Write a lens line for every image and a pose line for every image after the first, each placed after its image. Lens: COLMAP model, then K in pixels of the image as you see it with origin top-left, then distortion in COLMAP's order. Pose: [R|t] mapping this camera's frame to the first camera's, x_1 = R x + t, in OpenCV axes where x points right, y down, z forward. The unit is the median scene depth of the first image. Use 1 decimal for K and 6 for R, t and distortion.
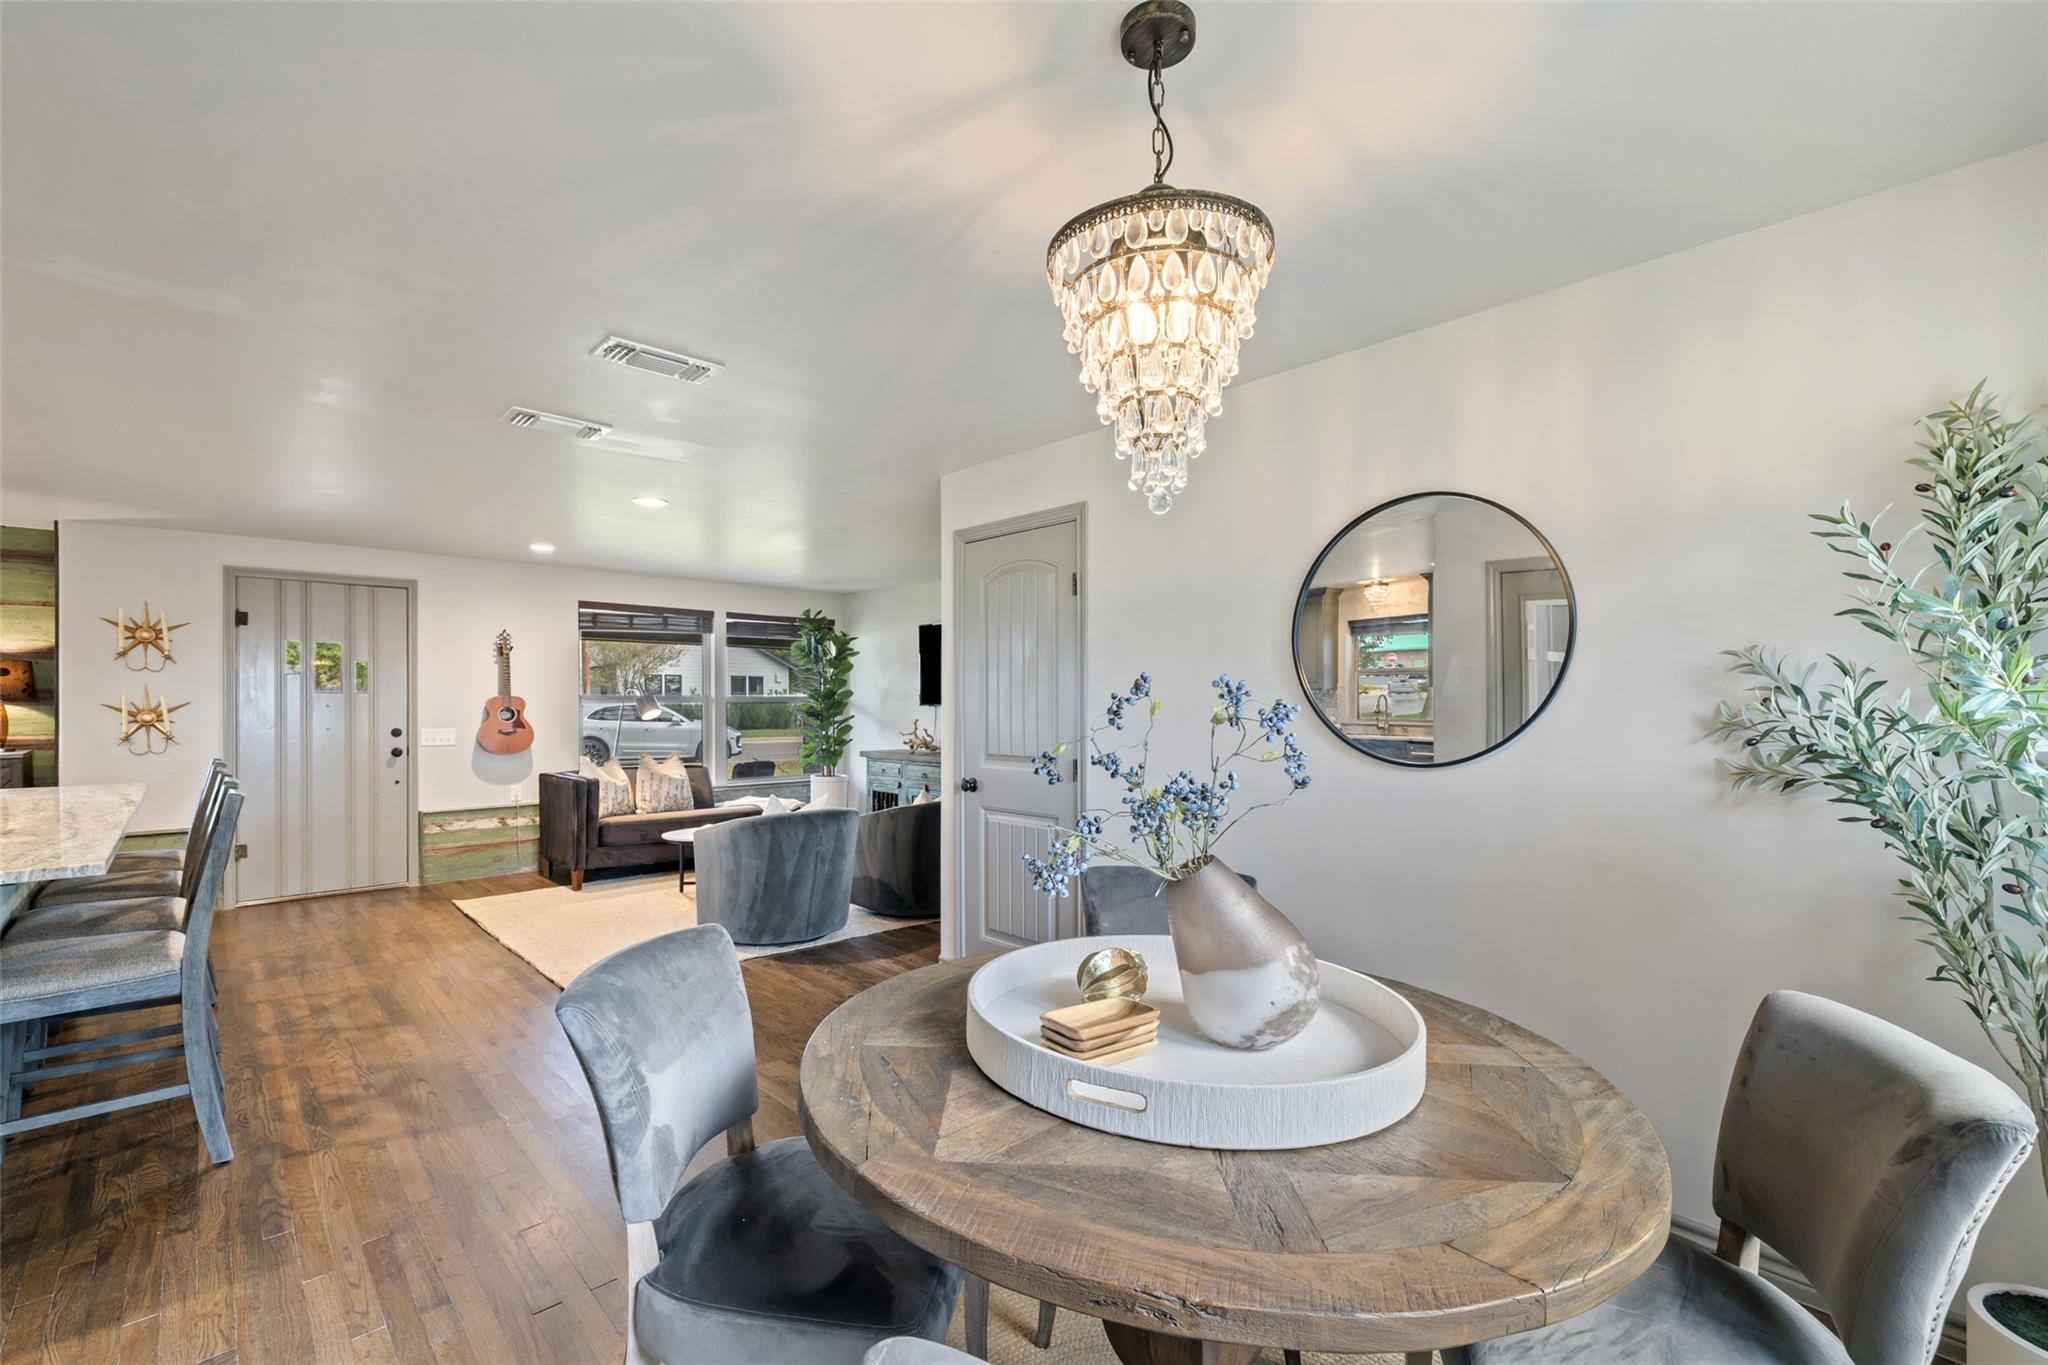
lens RADIAL K [[870.4, 0, 1014.2], [0, 870.4, 693.7], [0, 0, 1]] dist [-0.000577, -0.000013]
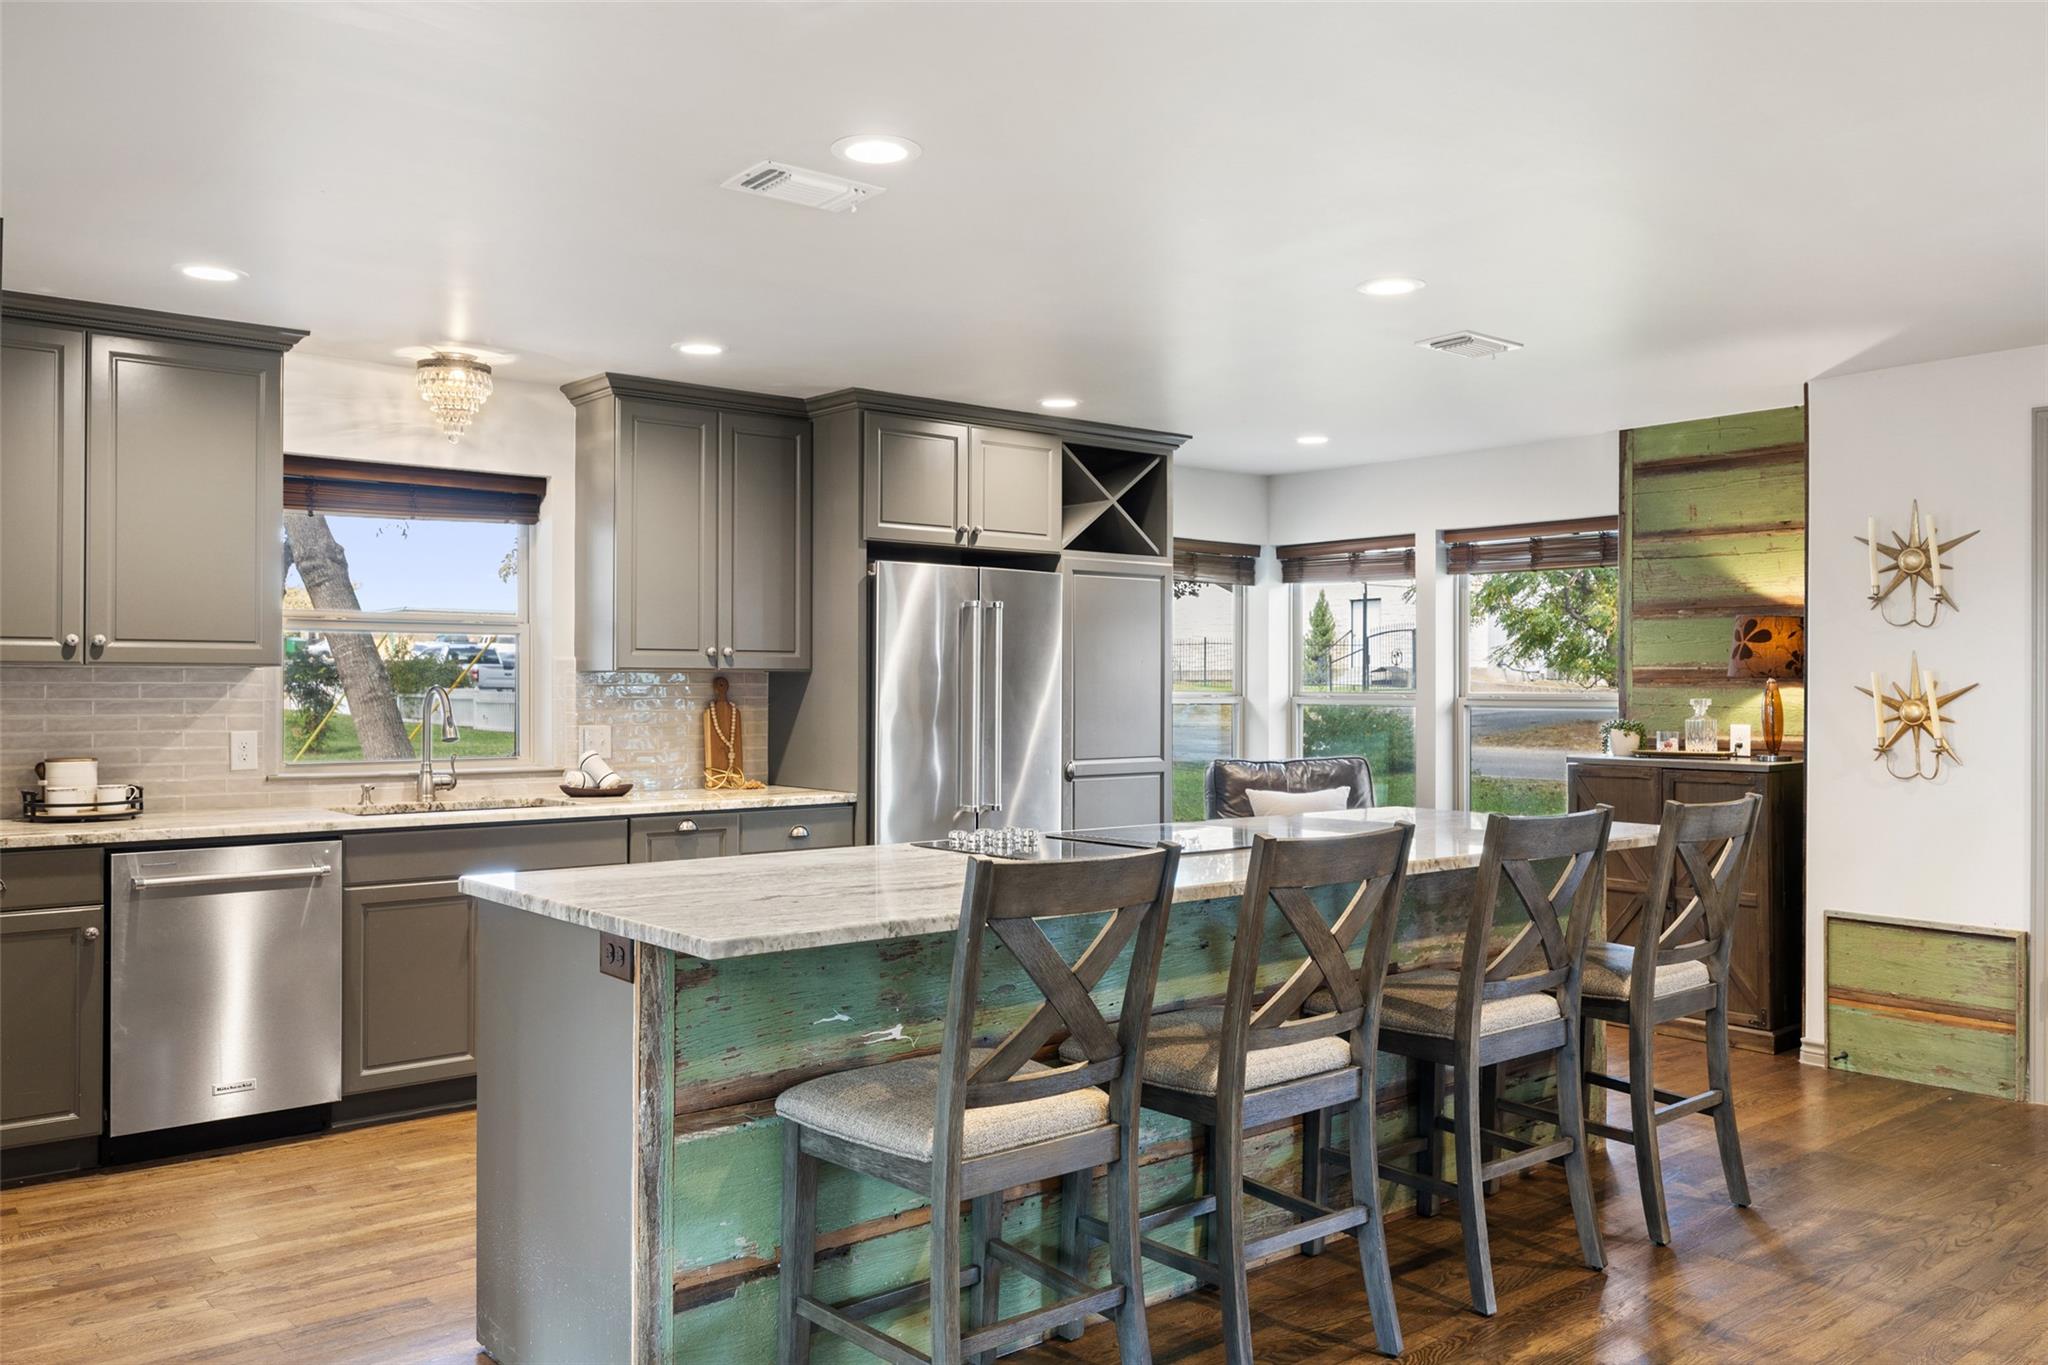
lens RADIAL K [[1577.9, 0, 1023.9], [0, 1577.9, 678.5], [0, 0, 1]] dist [-0.007758, 0.000962]
pose [[-0.061793, -0.003361, -0.998083, 0.019077], [0.006878, 0.999969, -0.003794, 0.005416], [0.998065, -0.007099, -0.061768, 0.434102]]
